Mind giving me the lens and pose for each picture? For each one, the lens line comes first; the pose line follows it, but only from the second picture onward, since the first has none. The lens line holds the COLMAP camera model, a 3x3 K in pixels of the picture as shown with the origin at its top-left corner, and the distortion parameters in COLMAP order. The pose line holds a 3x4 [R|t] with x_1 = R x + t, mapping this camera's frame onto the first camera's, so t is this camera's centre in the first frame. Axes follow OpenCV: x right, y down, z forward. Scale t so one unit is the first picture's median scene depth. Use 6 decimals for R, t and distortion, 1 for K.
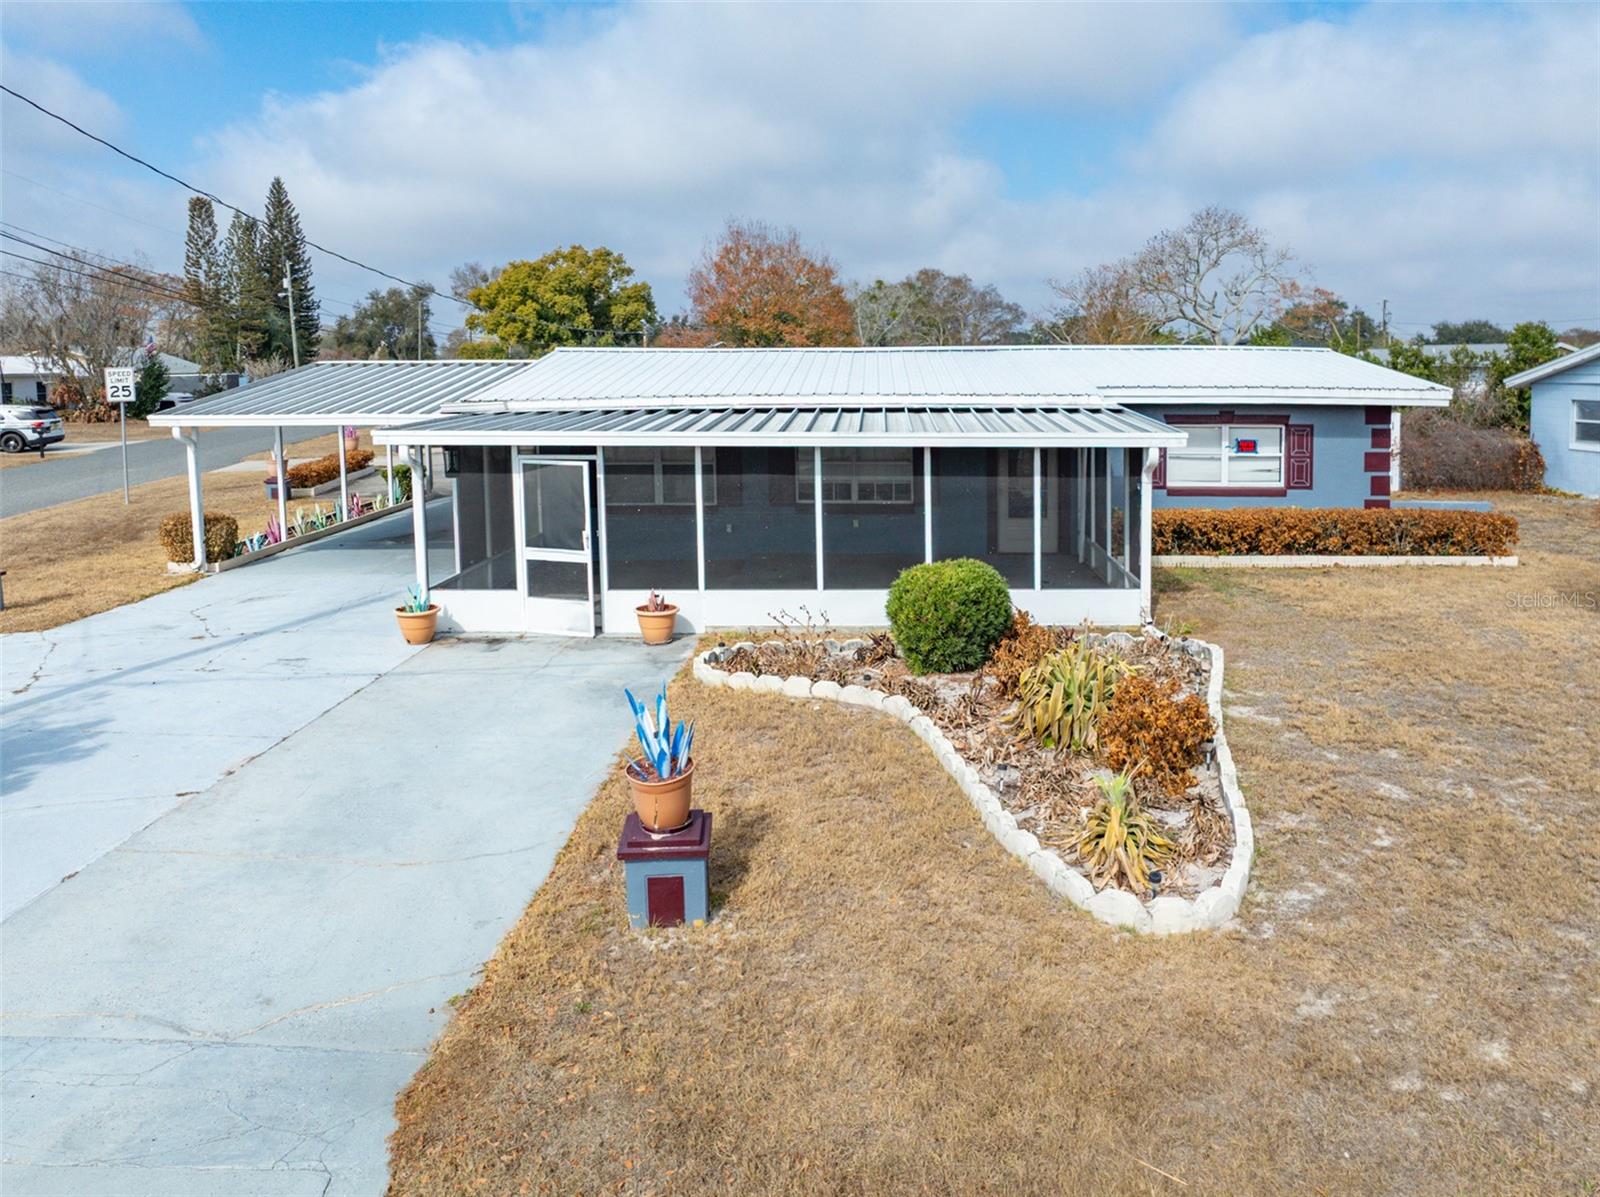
lens RADIAL K [[1252.0, 0, 800.0], [0, 1252.0, 598.5], [0, 0, 1]] dist [-0.052620, -0.002113]
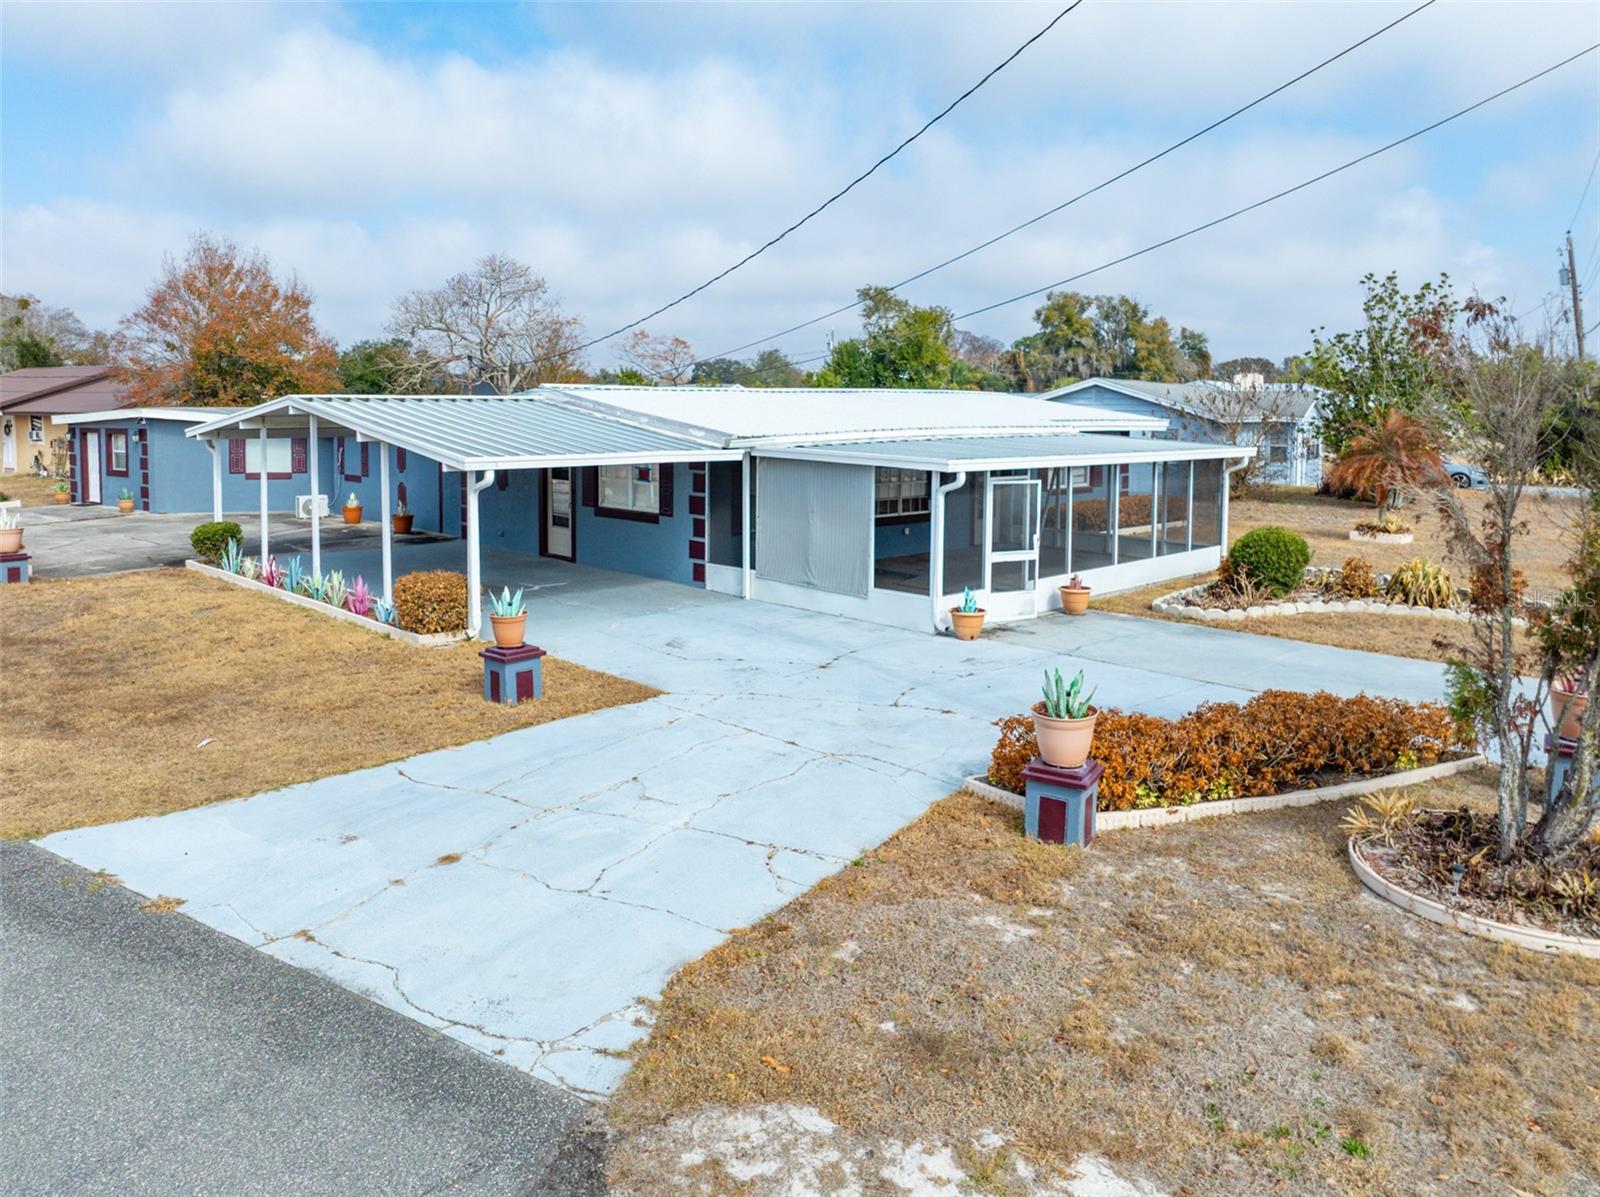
lens RADIAL K [[1252.0, 0, 800.0], [0, 1252.0, 598.5], [0, 0, 1]] dist [-0.052620, -0.002113]
pose [[0.731999, -0.100191, 0.673899, -1.196207], [0.116789, 0.992940, 0.020766, -0.043669], [-0.671221, 0.063504, 0.738532, 0.220992]]
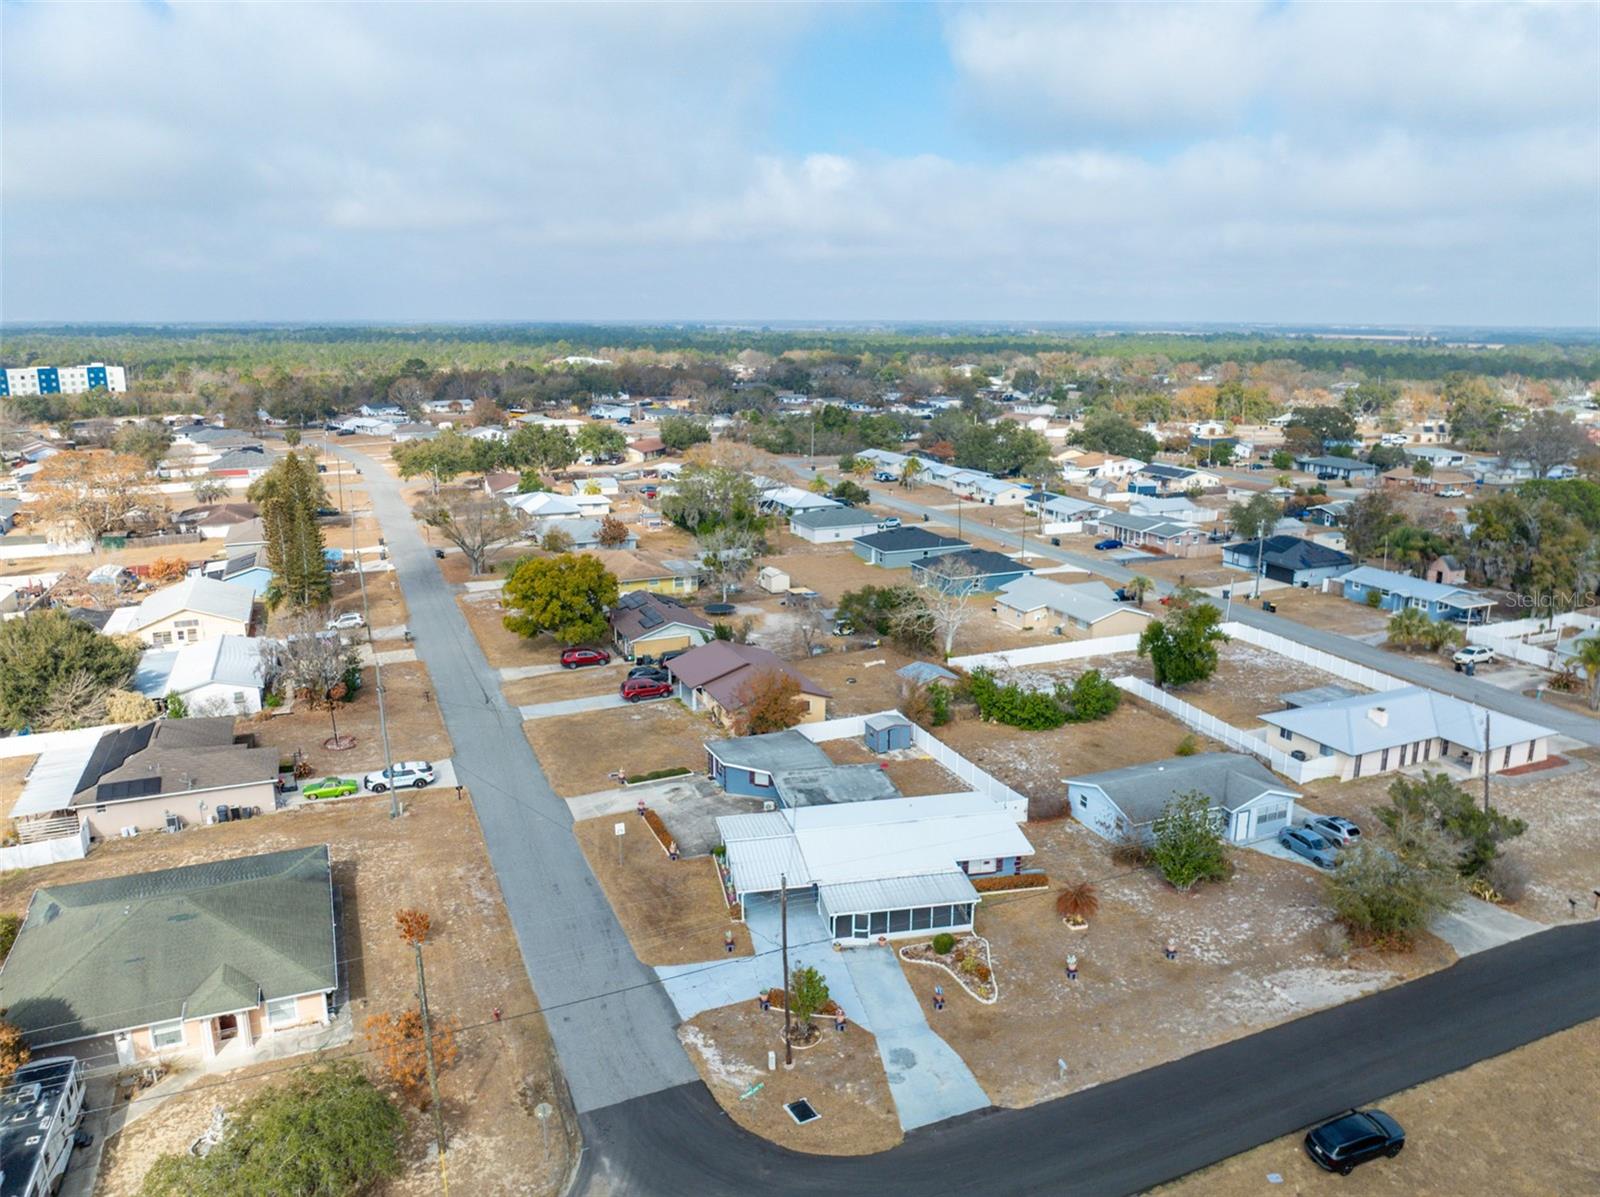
lens RADIAL K [[1252.0, 0, 800.0], [0, 1252.0, 598.5], [0, 0, 1]] dist [-0.052620, -0.002113]
pose [[0.971620, -0.053732, 0.230364, -1.514553], [0.044990, 0.998060, 0.043041, -1.589365], [-0.232229, -0.031456, 0.972152, -3.768672]]
